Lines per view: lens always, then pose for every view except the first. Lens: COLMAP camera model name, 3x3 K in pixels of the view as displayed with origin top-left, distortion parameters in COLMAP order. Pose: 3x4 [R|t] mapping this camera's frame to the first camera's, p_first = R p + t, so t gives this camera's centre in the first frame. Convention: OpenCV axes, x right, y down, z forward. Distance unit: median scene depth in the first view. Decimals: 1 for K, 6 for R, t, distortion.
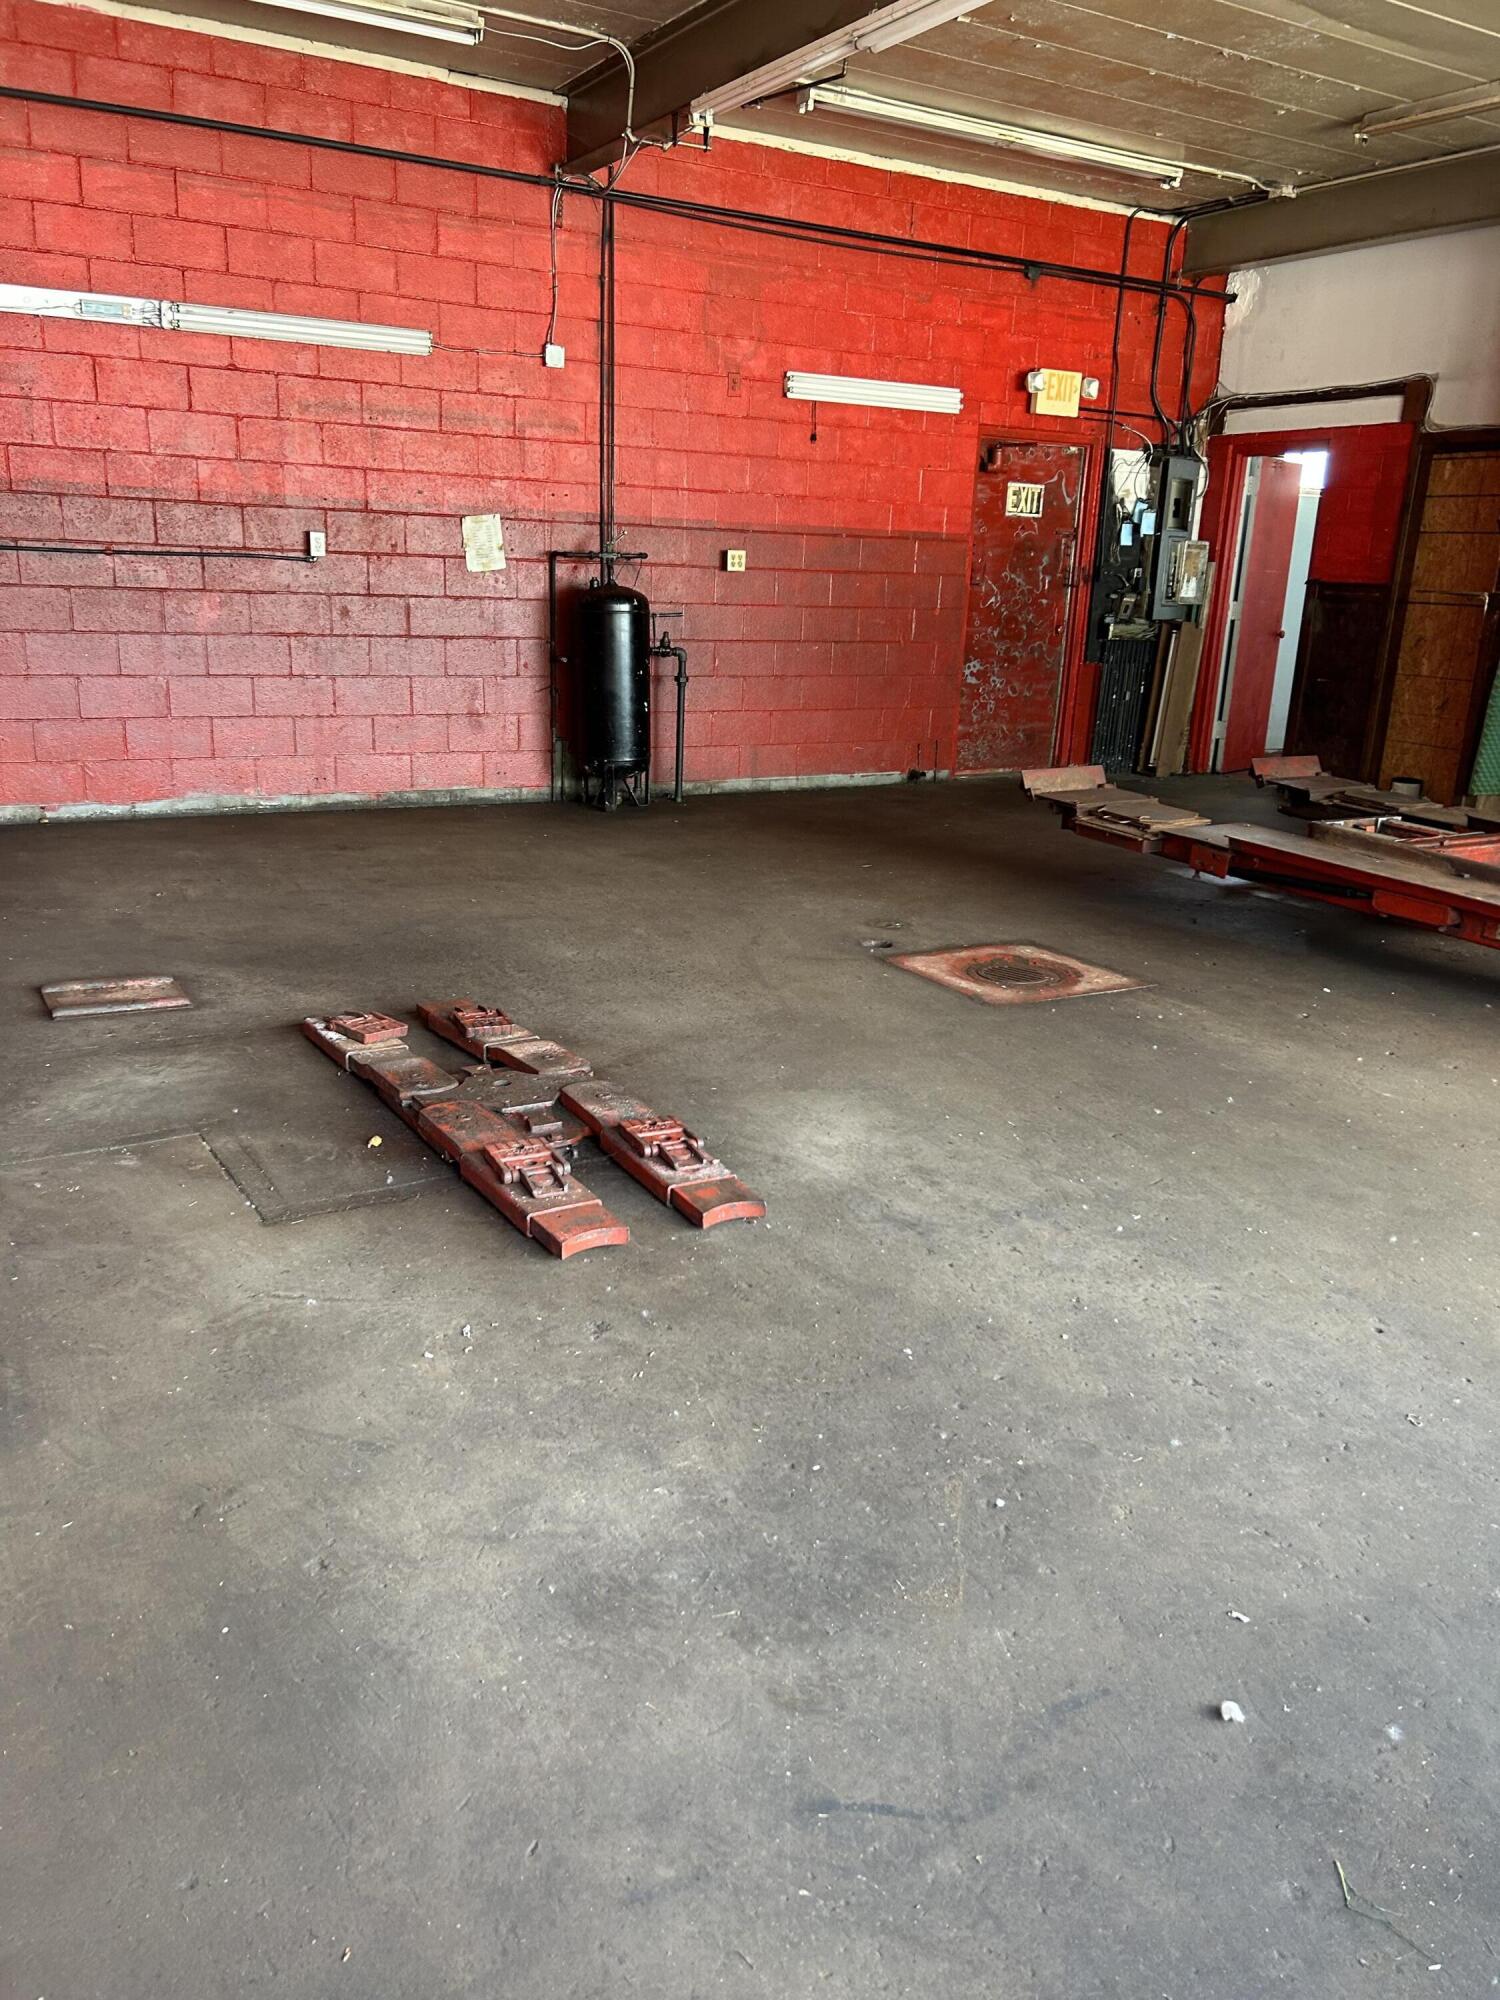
lens RADIAL K [[1523.4, 0, 721.7], [0, 1523.4, 1029.5], [0, 0, 1]] dist [0.035247, -0.047504]
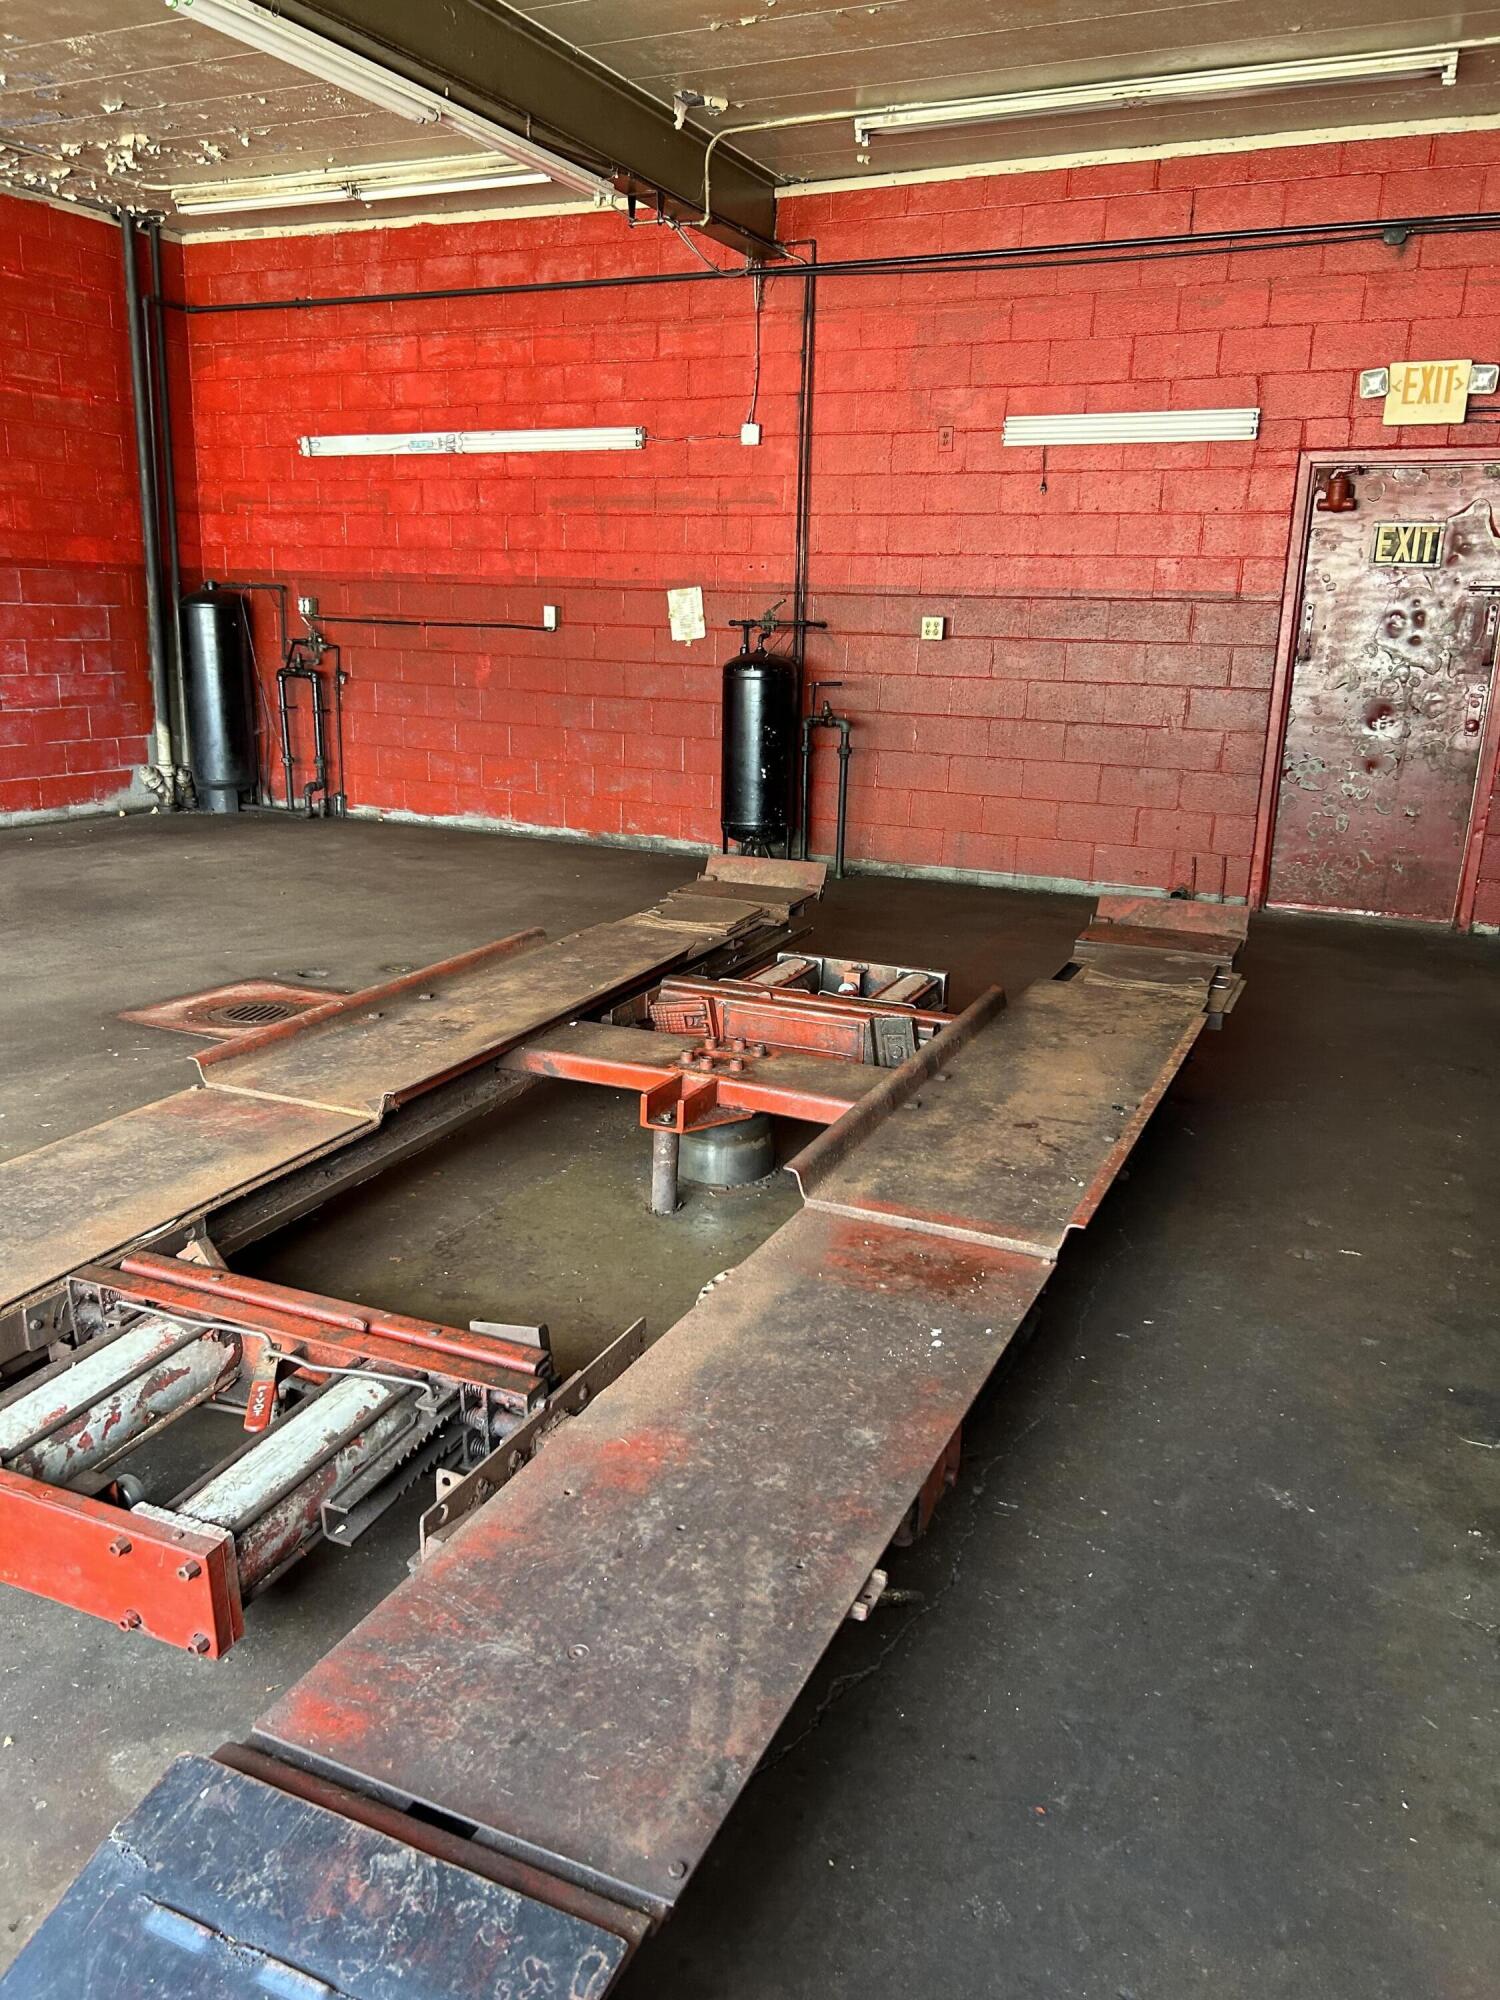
lens RADIAL K [[1523.4, 0, 762.7], [0, 1523.4, 1019.8], [0, 0, 1]] dist [0.035247, -0.047504]
pose [[0.559288, 0.191448, -0.806563, 0.789878], [-0.251481, 0.966299, 0.054981, -0.113566], [0.789908, 0.172086, 0.588585, 0.455690]]
